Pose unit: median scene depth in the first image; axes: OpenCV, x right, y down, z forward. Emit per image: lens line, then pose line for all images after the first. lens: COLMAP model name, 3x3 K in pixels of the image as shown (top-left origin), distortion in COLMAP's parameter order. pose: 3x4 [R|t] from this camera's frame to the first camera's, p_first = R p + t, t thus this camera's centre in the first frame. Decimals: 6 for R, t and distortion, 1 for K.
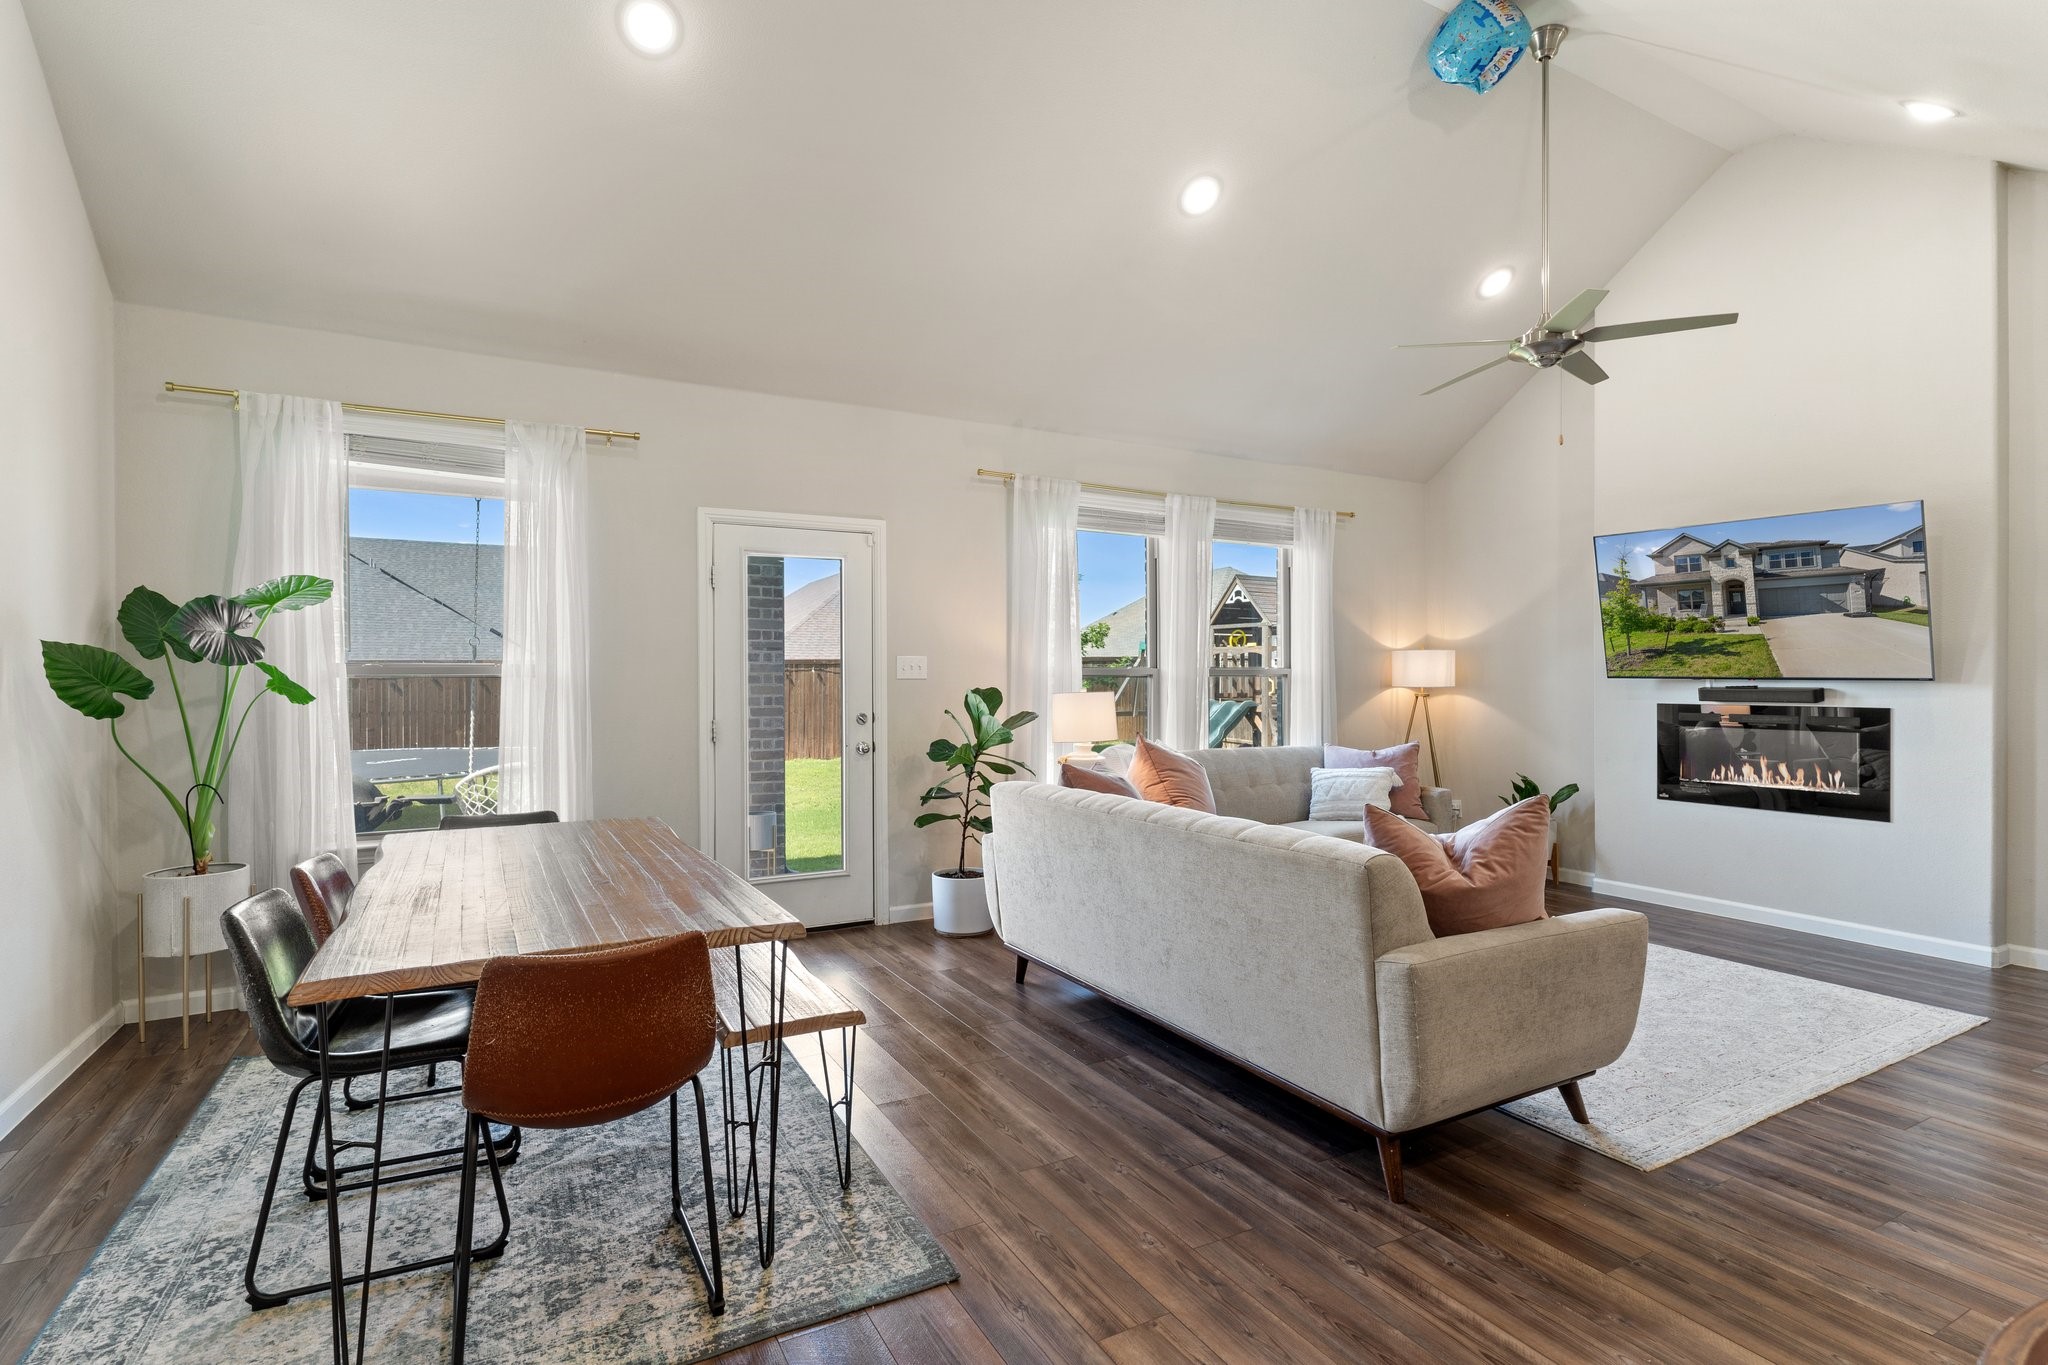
lens RADIAL K [[995.8, 0, 1028.0], [0, 995.8, 682.2], [0, 0, 1]] dist [-0.003641, -0.000053]
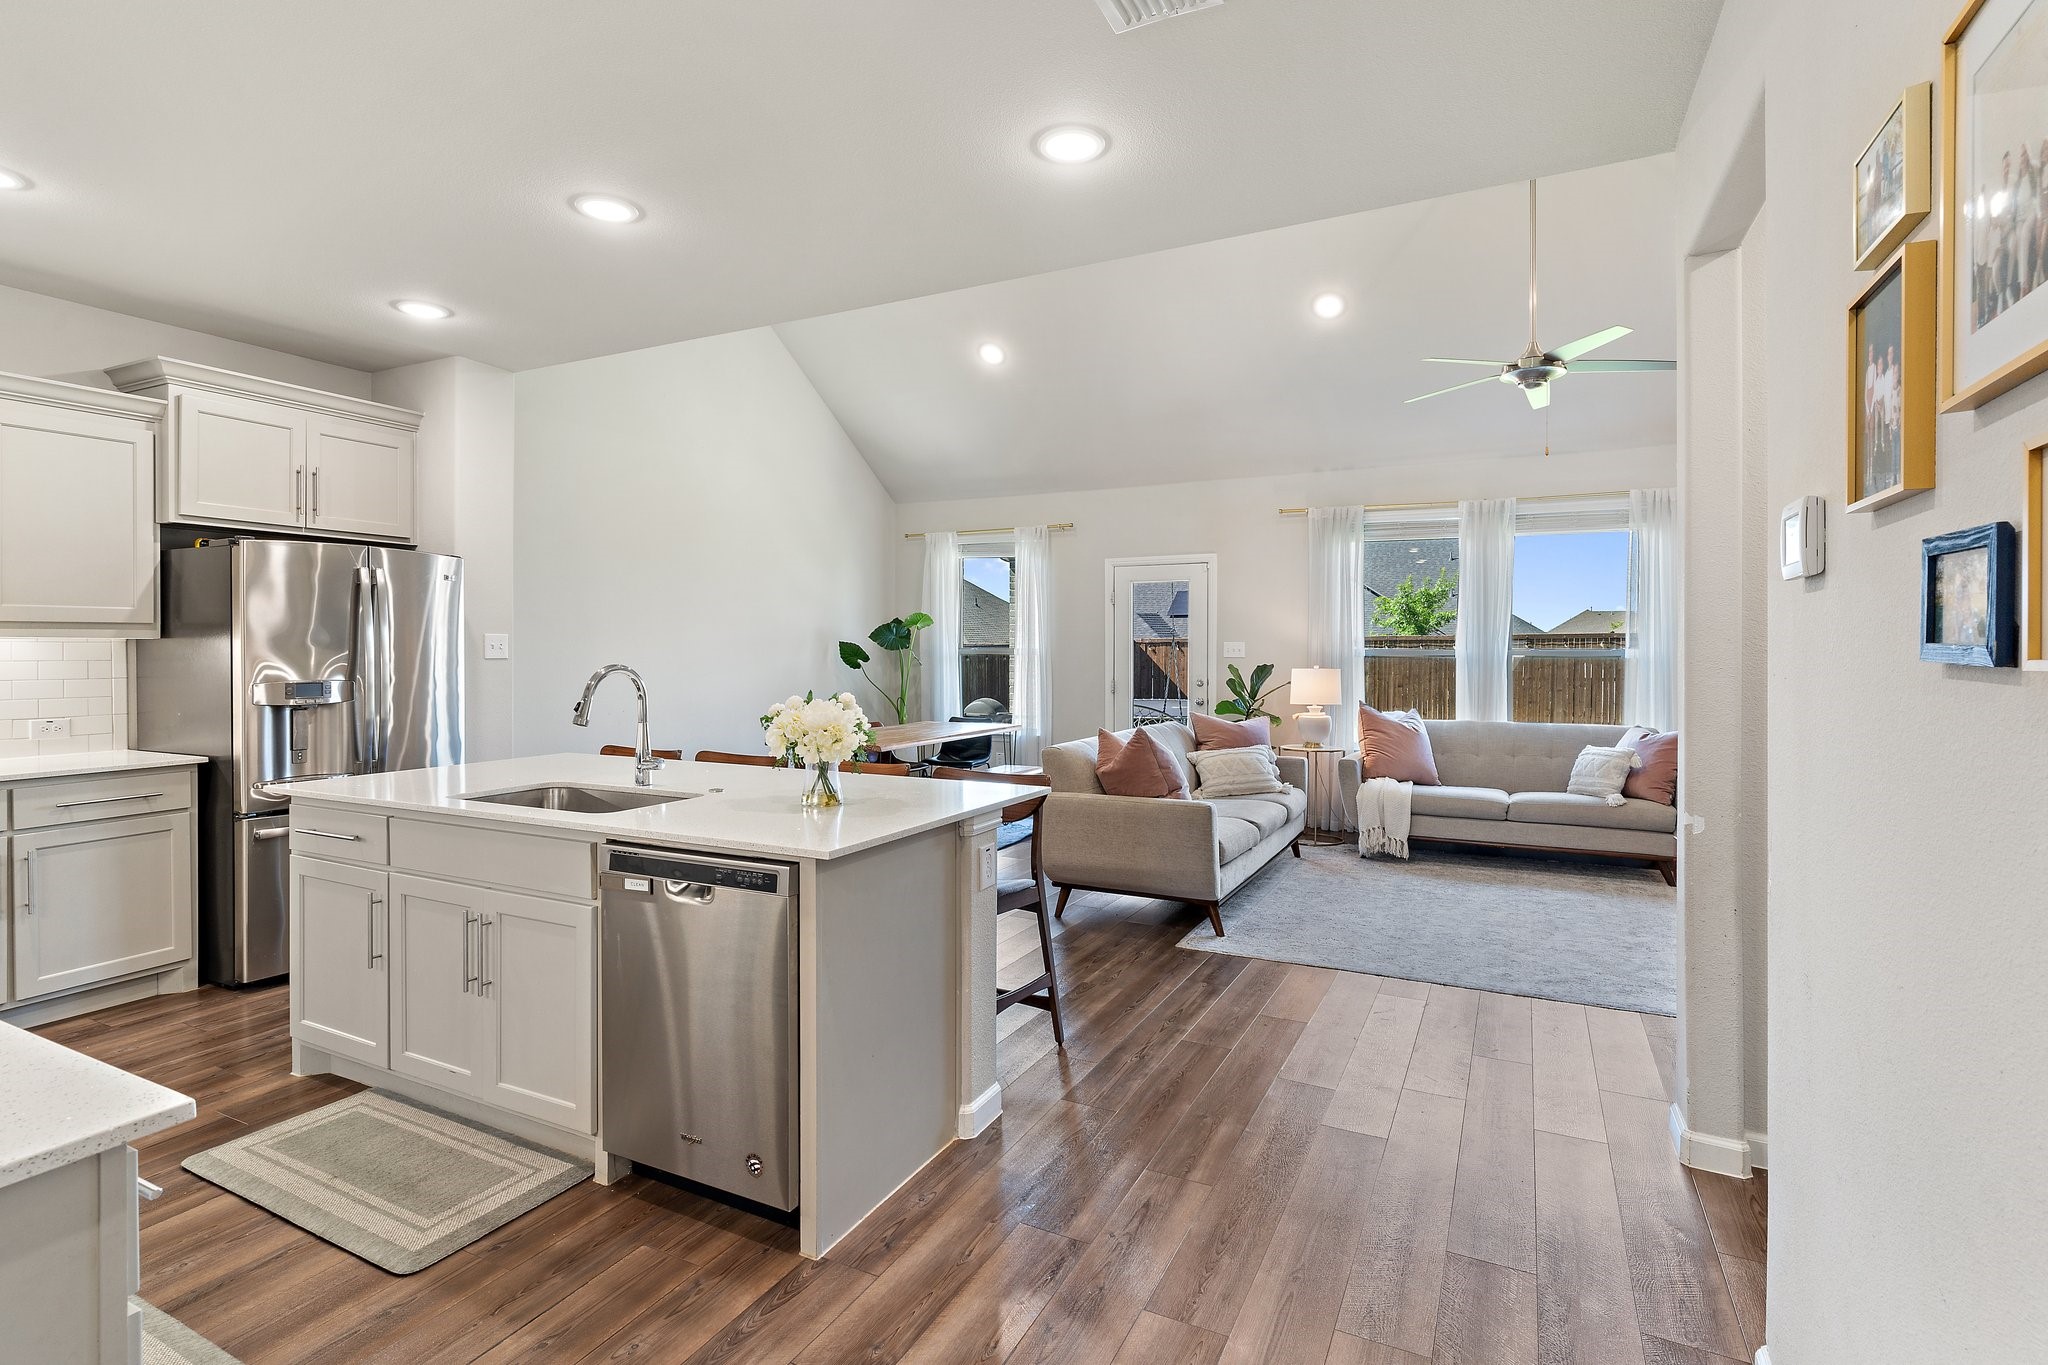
lens RADIAL K [[995.8, 0, 1029.1], [0, 995.8, 667.6], [0, 0, 1]] dist [-0.003641, -0.000053]
pose [[0.555929, 0.012530, -0.831135, 1.194002], [-0.014259, 0.999883, 0.005537, 0.008624], [0.831108, 0.008773, 0.556042, -0.096324]]
